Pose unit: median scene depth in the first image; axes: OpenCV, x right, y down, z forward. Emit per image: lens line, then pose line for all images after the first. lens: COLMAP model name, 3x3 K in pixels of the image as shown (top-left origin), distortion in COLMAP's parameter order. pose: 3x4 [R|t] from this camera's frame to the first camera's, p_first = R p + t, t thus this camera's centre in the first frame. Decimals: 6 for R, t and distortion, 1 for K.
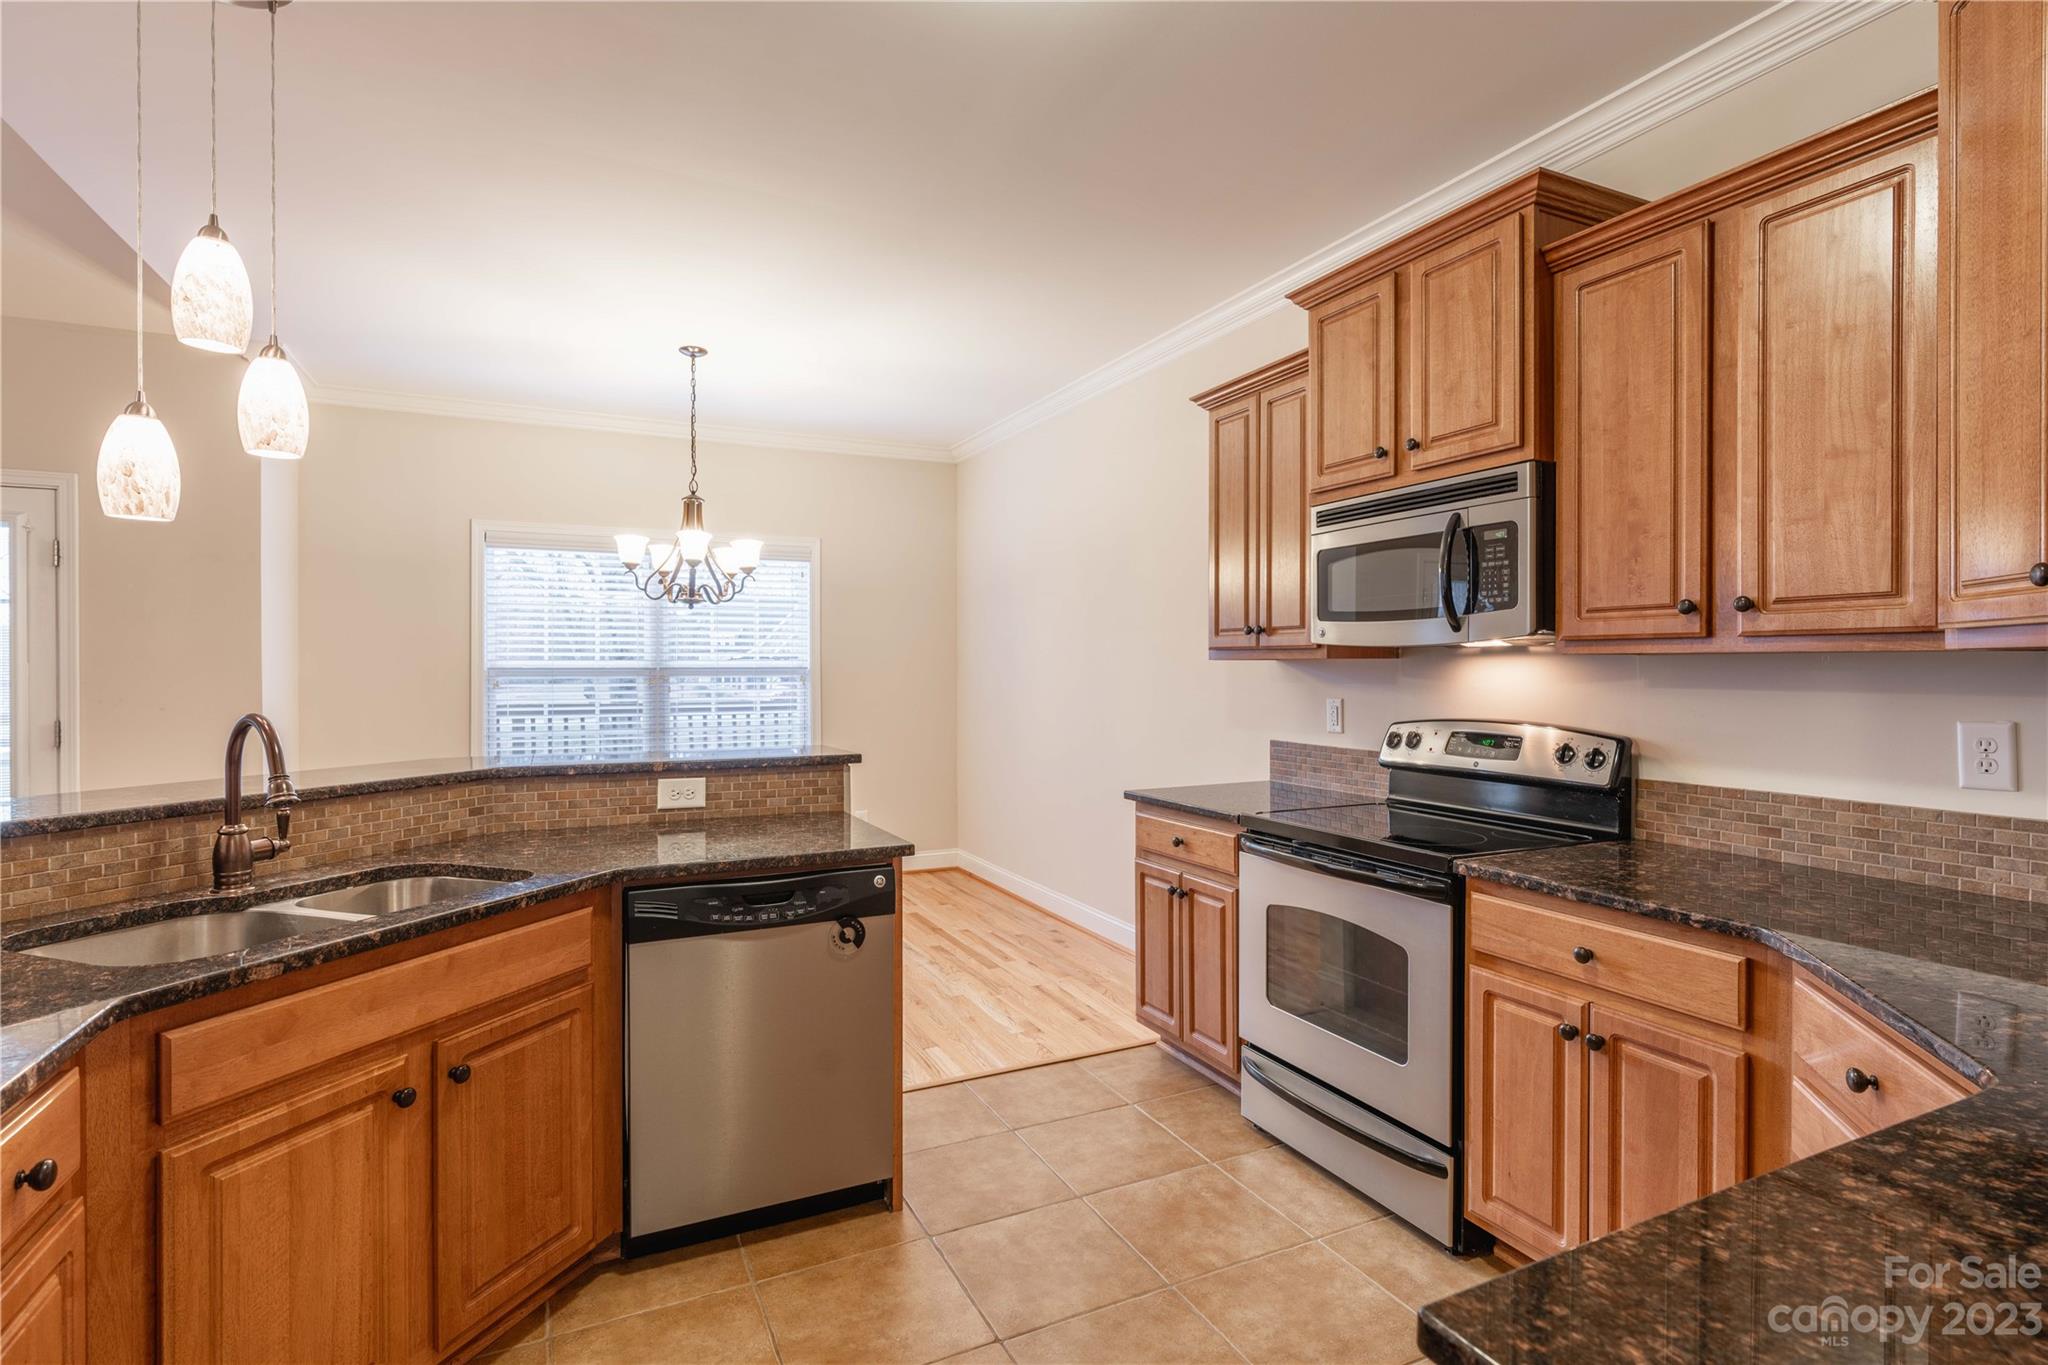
lens RADIAL K [[995.0, 0, 1030.1], [0, 995.0, 671.4], [0, 0, 1]] dist [-0.001274, 0.000908]
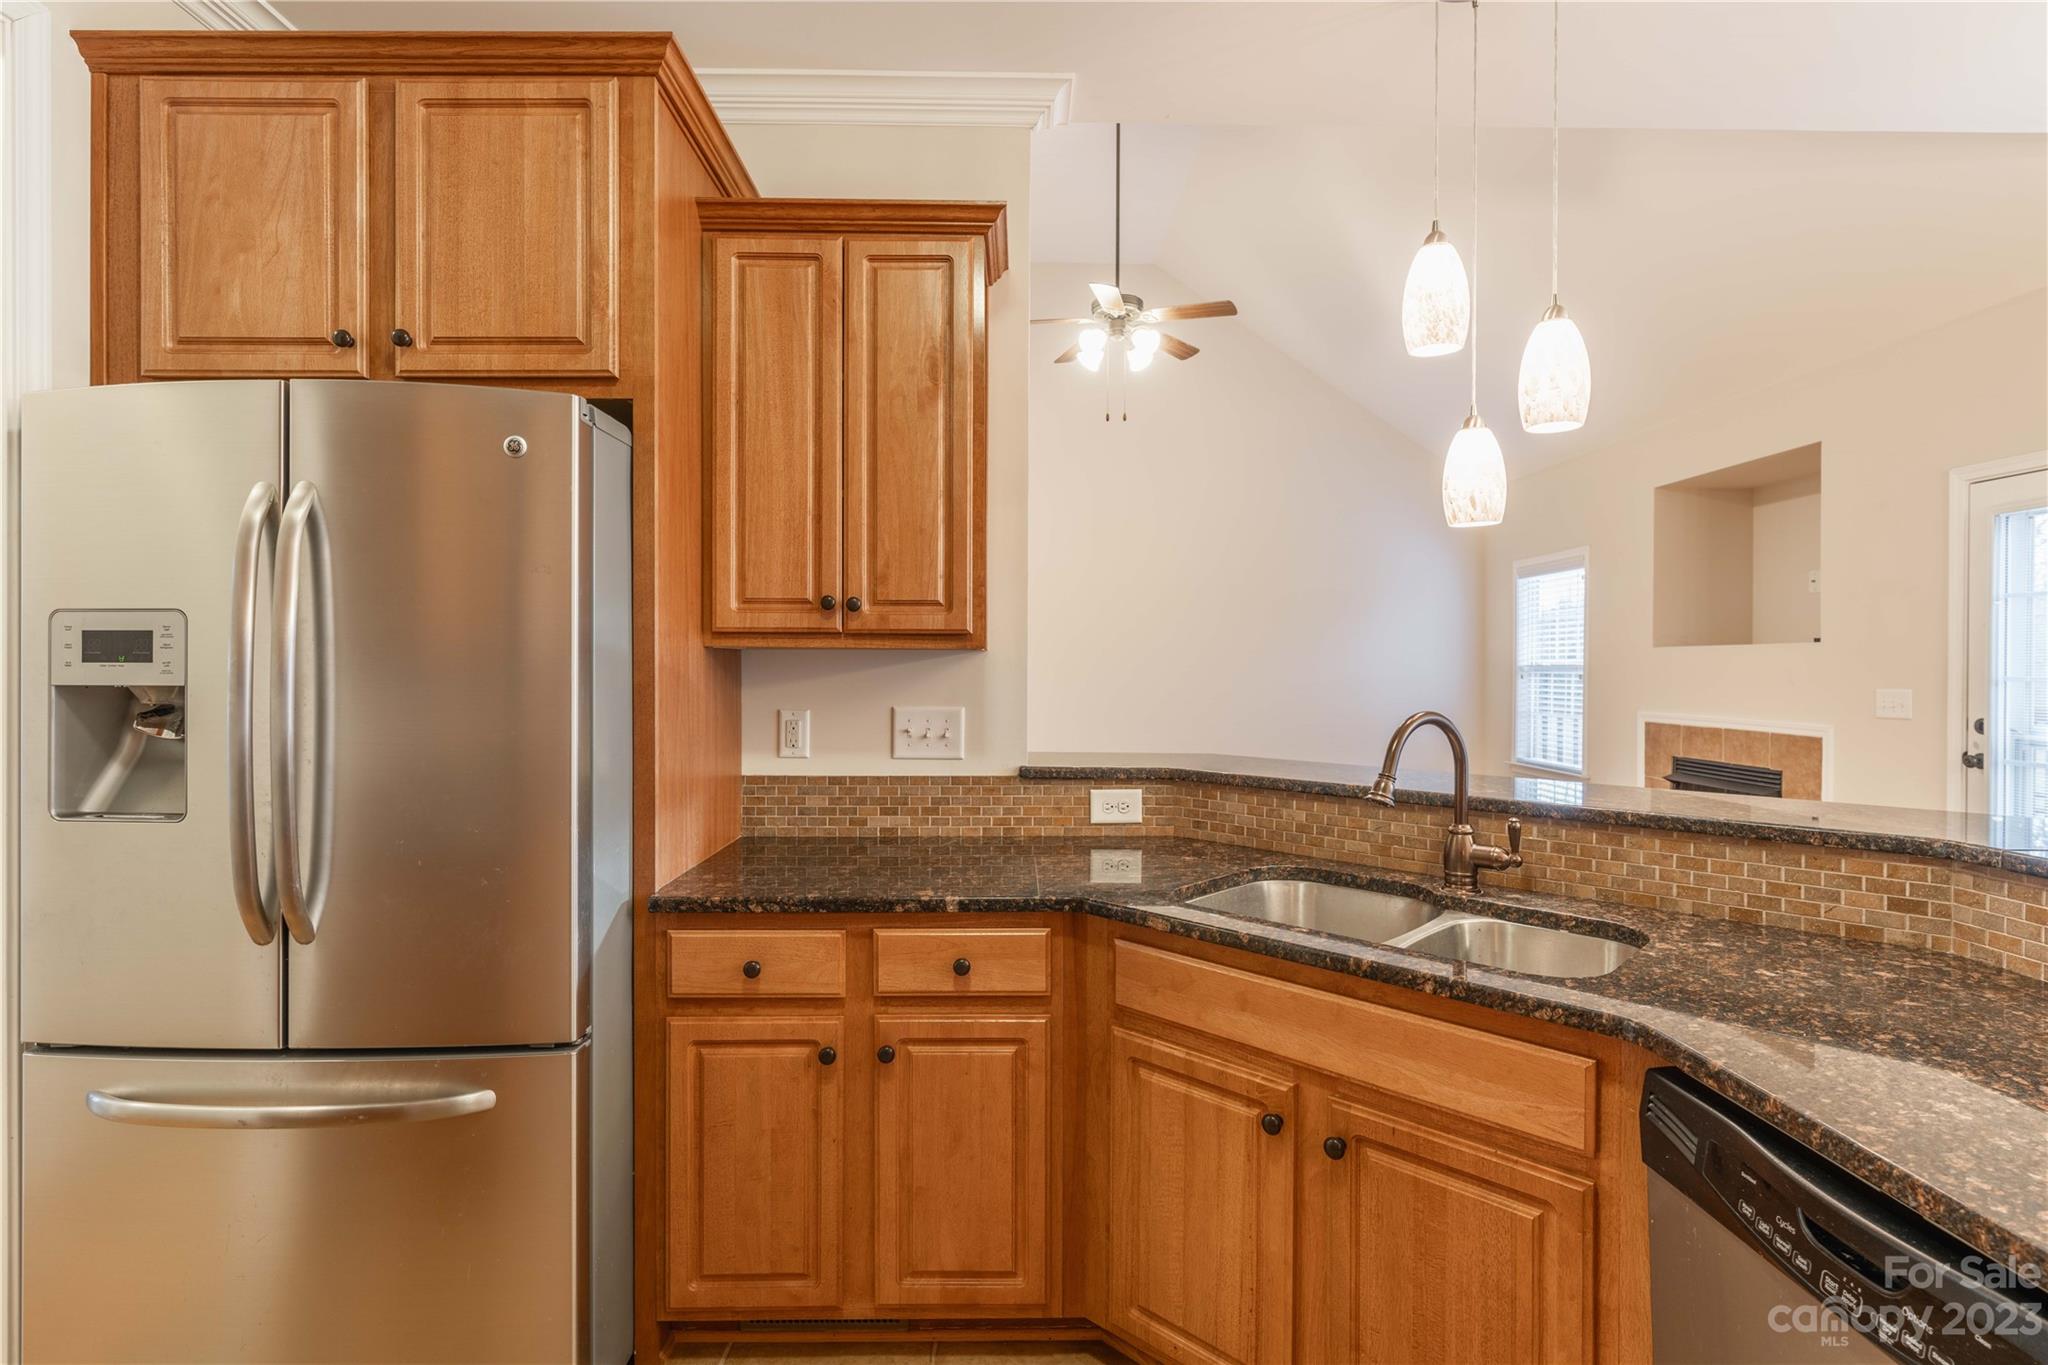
lens RADIAL K [[995.0, 0, 1030.1], [0, 995.0, 671.4], [0, 0, 1]] dist [-0.001274, 0.000908]
pose [[-0.421592, 0.007042, -0.906758, 0.217512], [-0.002655, 0.999956, 0.009000, -0.003989], [0.906782, 0.006202, -0.421555, 0.819680]]
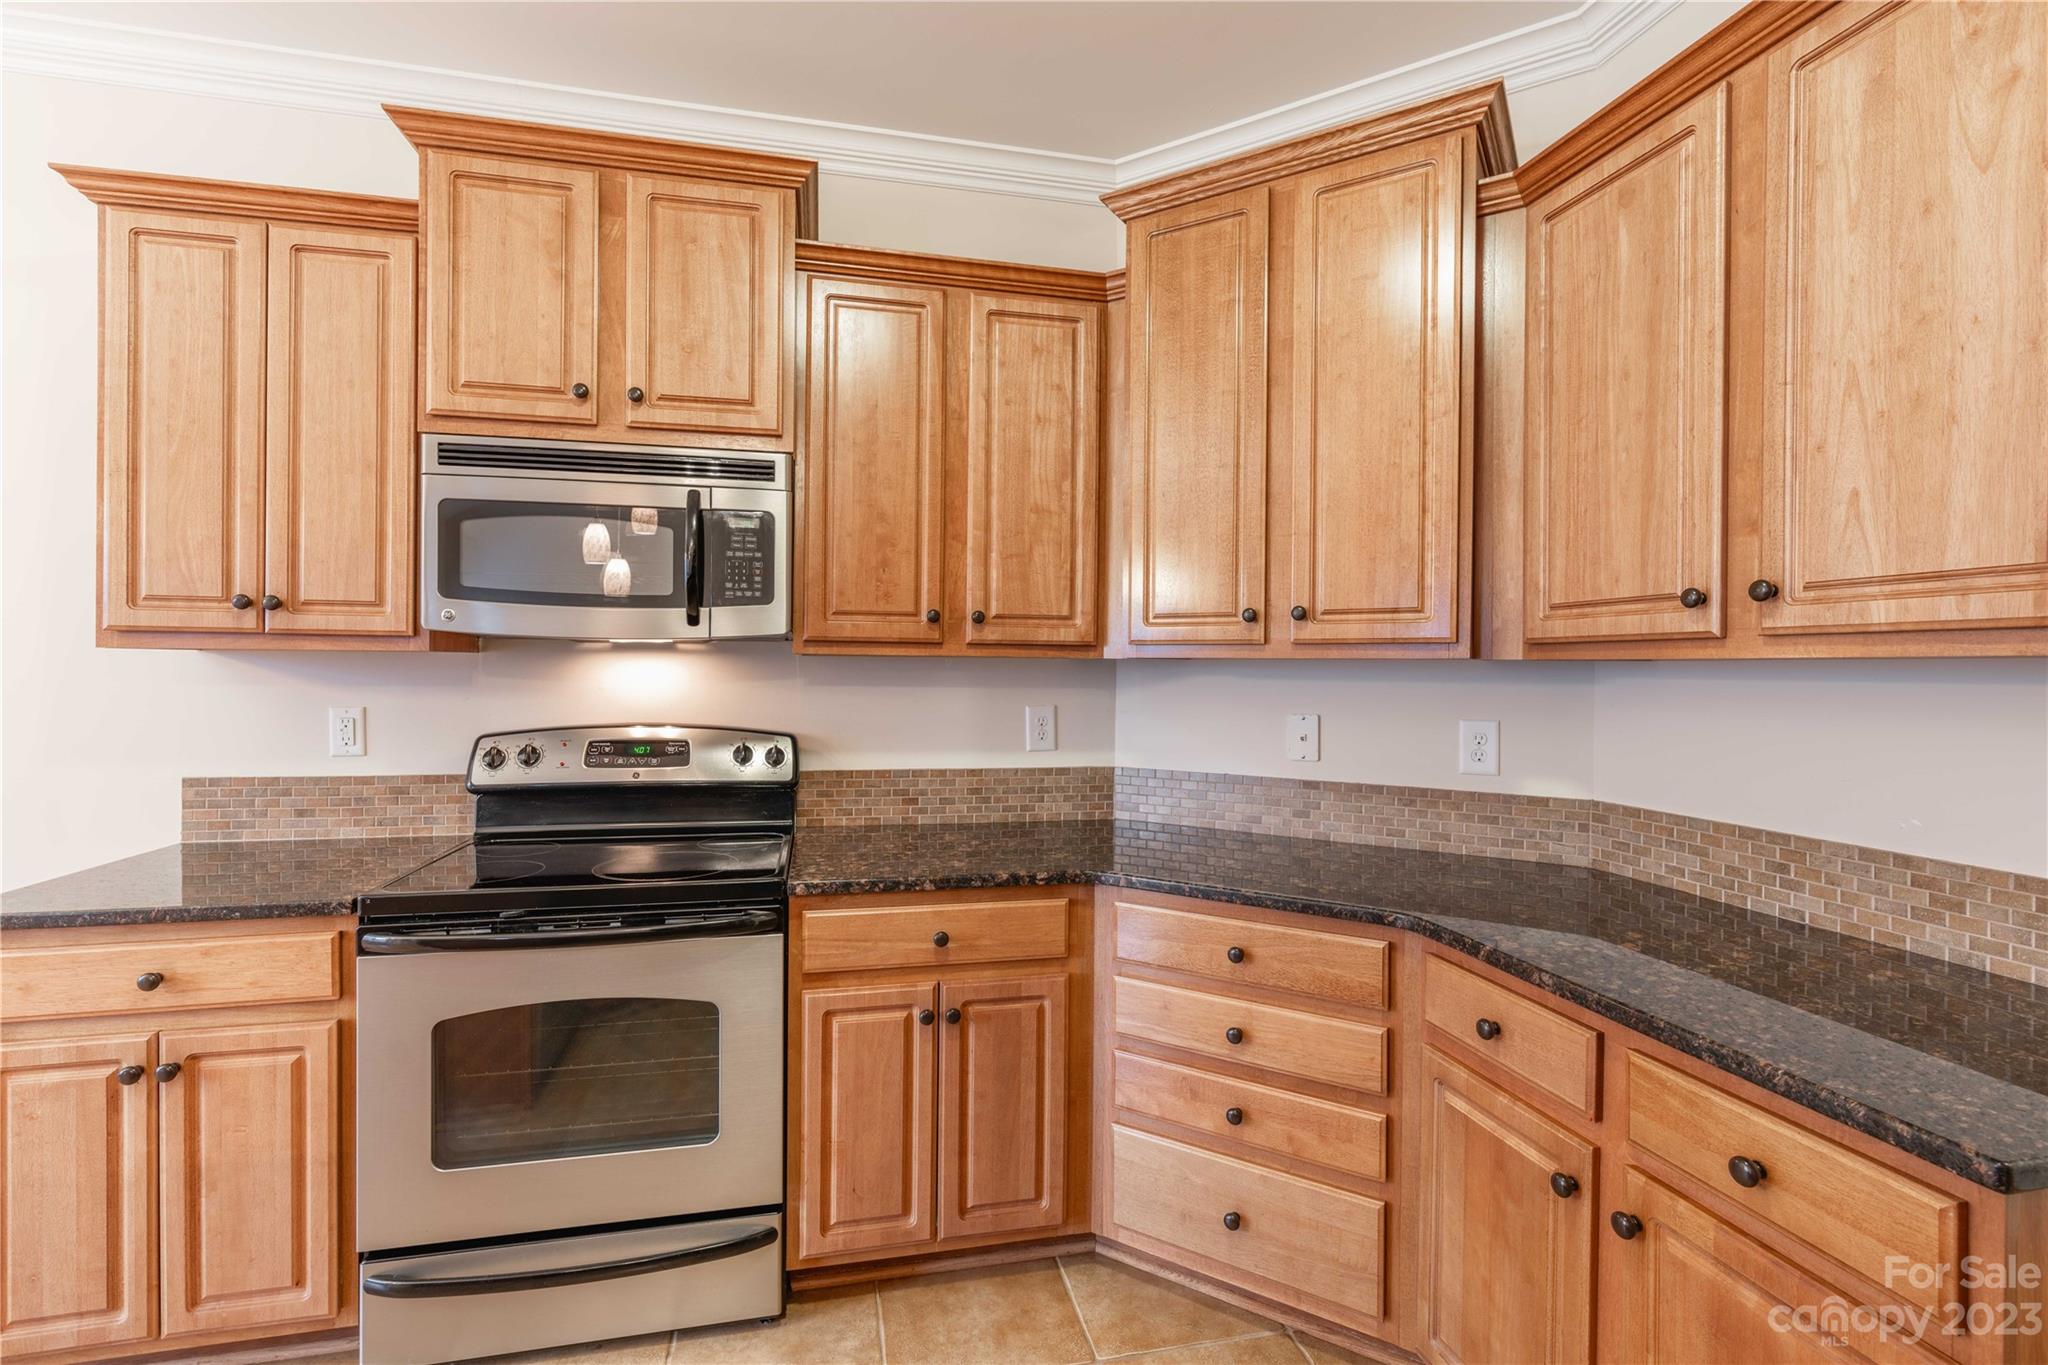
lens RADIAL K [[929.3, 0, 1021.2], [0, 929.3, 672.1], [0, 0, 1]] dist [-0.000007, 0.000504]
pose [[0.232444, -0.003350, 0.972604, -0.314796], [-0.005277, 0.999975, 0.004705, -0.004603], [-0.972596, -0.006226, 0.232420, 0.551941]]
